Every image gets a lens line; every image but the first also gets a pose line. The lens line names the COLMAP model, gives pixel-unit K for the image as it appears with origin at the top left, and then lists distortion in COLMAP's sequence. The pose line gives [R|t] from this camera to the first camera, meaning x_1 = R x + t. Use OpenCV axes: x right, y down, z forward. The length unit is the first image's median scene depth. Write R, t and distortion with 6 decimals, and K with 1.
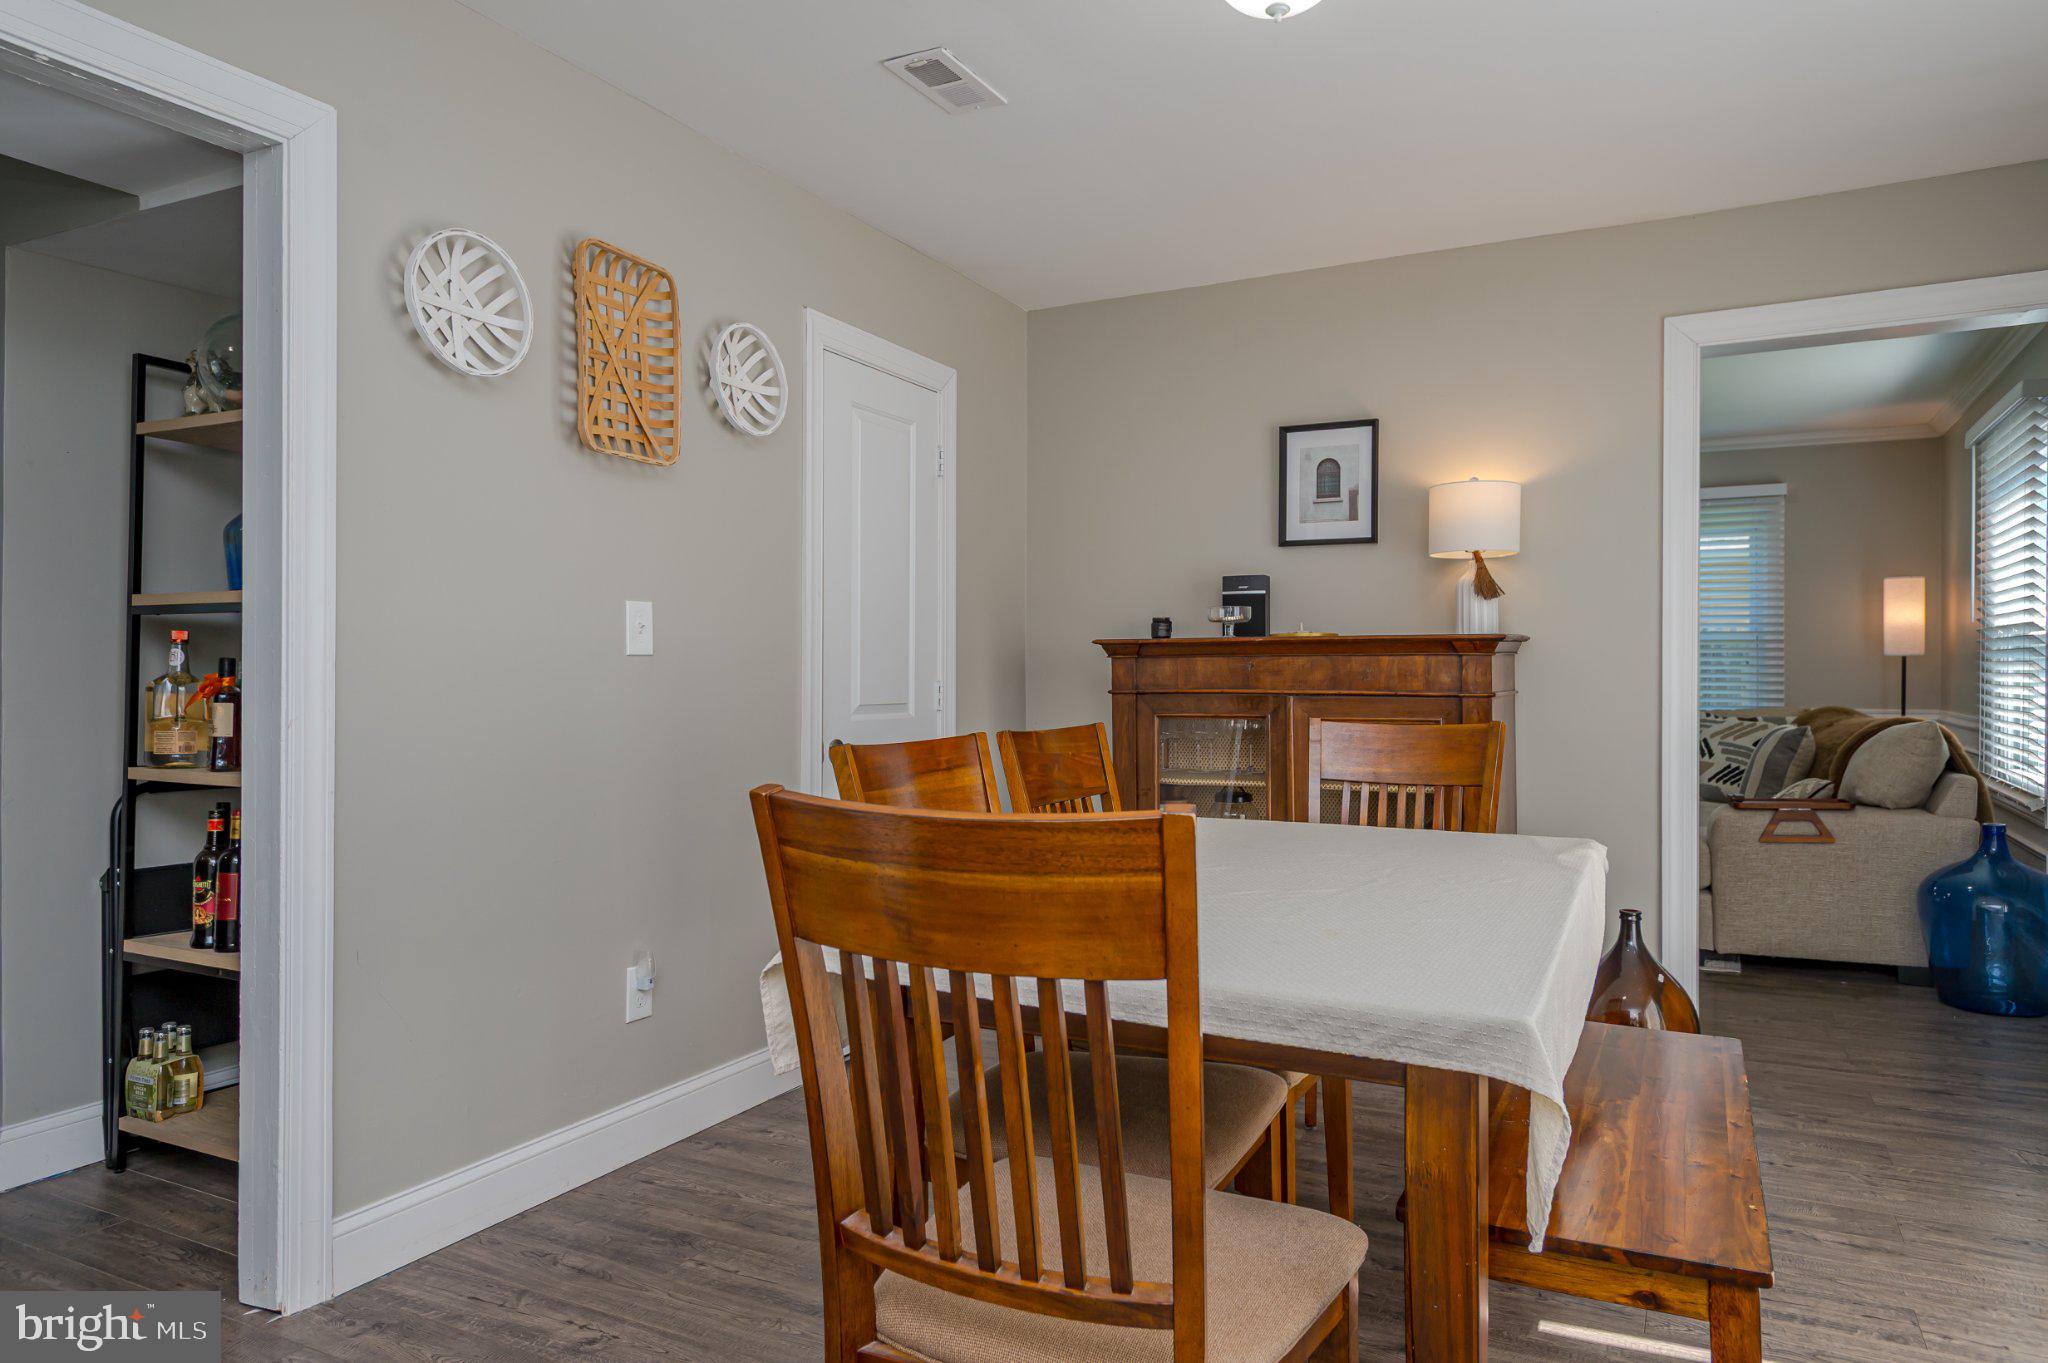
lens RADIAL K [[1273.9, 0, 1016.6], [0, 1273.9, 682.1], [0, 0, 1]] dist [0.008739, 0.000546]
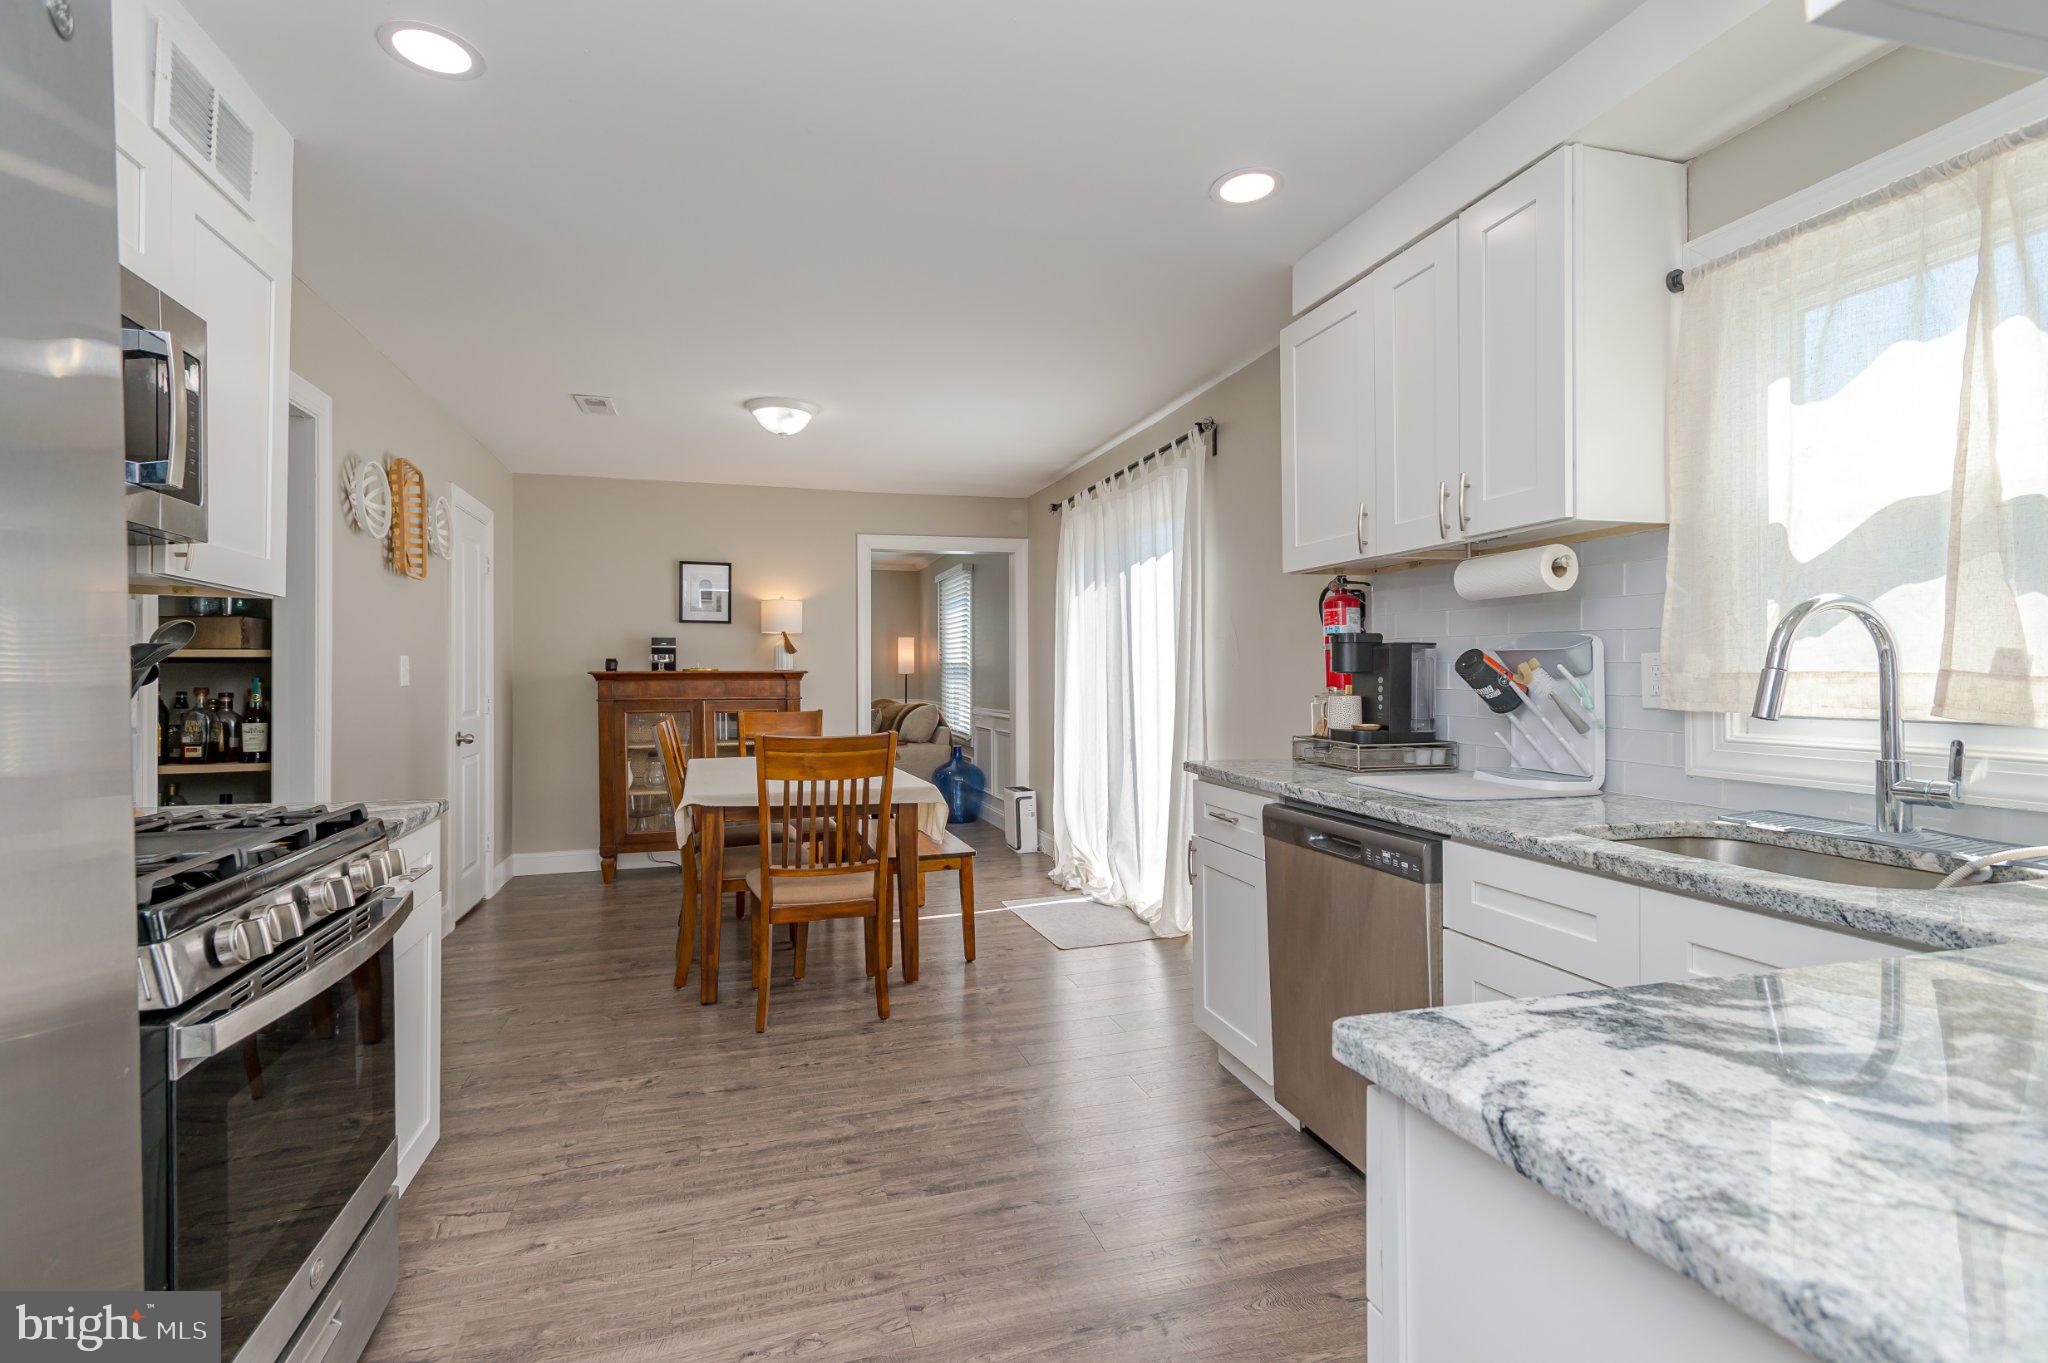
lens RADIAL K [[950.6, 0, 1021.8], [0, 950.6, 671.7], [0, 0, 1]] dist [0.017758, -0.004100]
pose [[0.703626, -0.002390, 0.710567, -0.461528], [0.010215, 0.999925, -0.006753, -0.018369], [-0.710497, 0.012010, 0.703598, -0.384166]]
